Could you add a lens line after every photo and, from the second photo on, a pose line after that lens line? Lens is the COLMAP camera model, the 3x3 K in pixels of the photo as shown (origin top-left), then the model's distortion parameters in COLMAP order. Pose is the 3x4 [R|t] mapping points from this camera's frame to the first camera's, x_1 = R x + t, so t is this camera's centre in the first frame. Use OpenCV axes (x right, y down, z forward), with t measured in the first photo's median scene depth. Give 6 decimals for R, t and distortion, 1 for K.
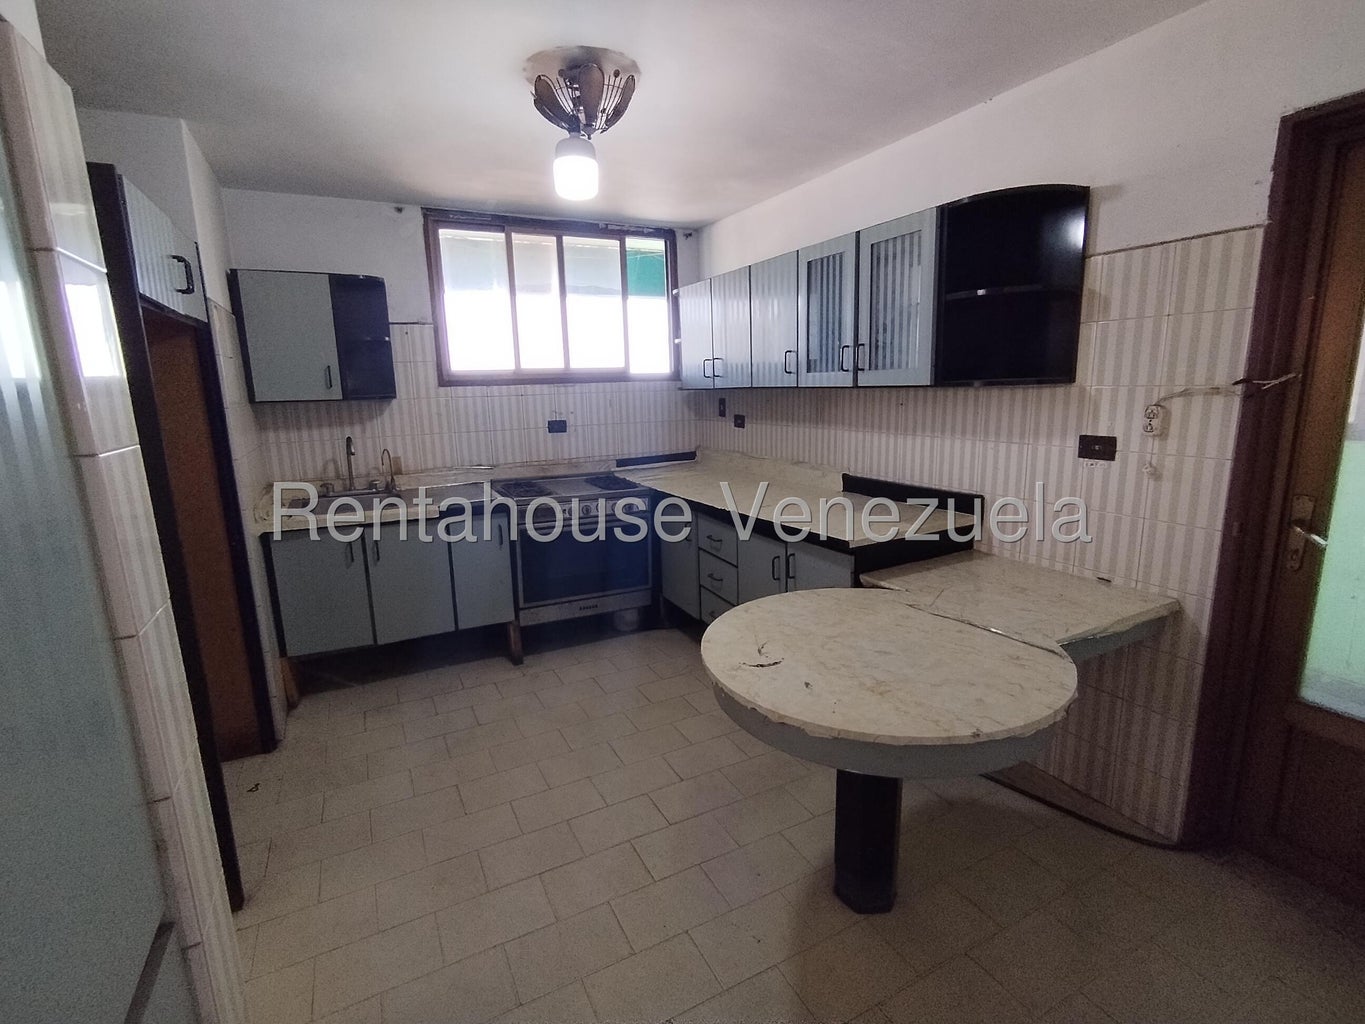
lens RADIAL K [[642.2, 0, 681.0], [0, 642.2, 512.2], [0, 0, 1]] dist [-0.001068, 0.000443]
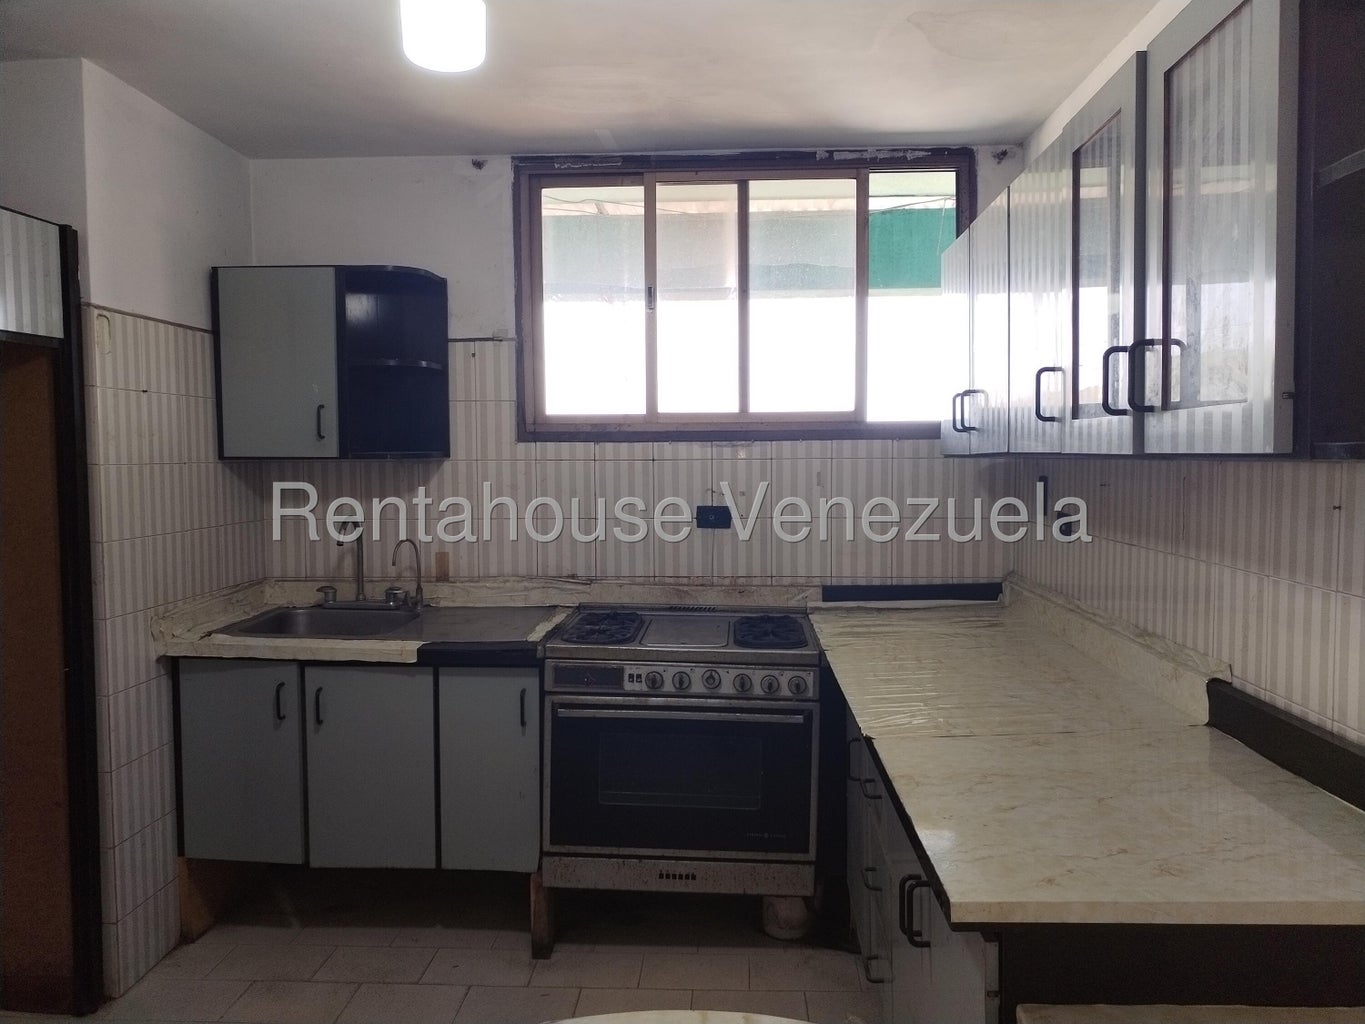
lens RADIAL K [[1024.0, 0, 682.3], [0, 1024.0, 510.8], [0, 0, 1]] dist [0.005506, 0.000184]
pose [[0.869392, 0.049772, -0.491610, 0.237054], [-0.114653, 0.988080, -0.102723, -0.051957], [0.480638, 0.145671, 0.864735, 0.262944]]
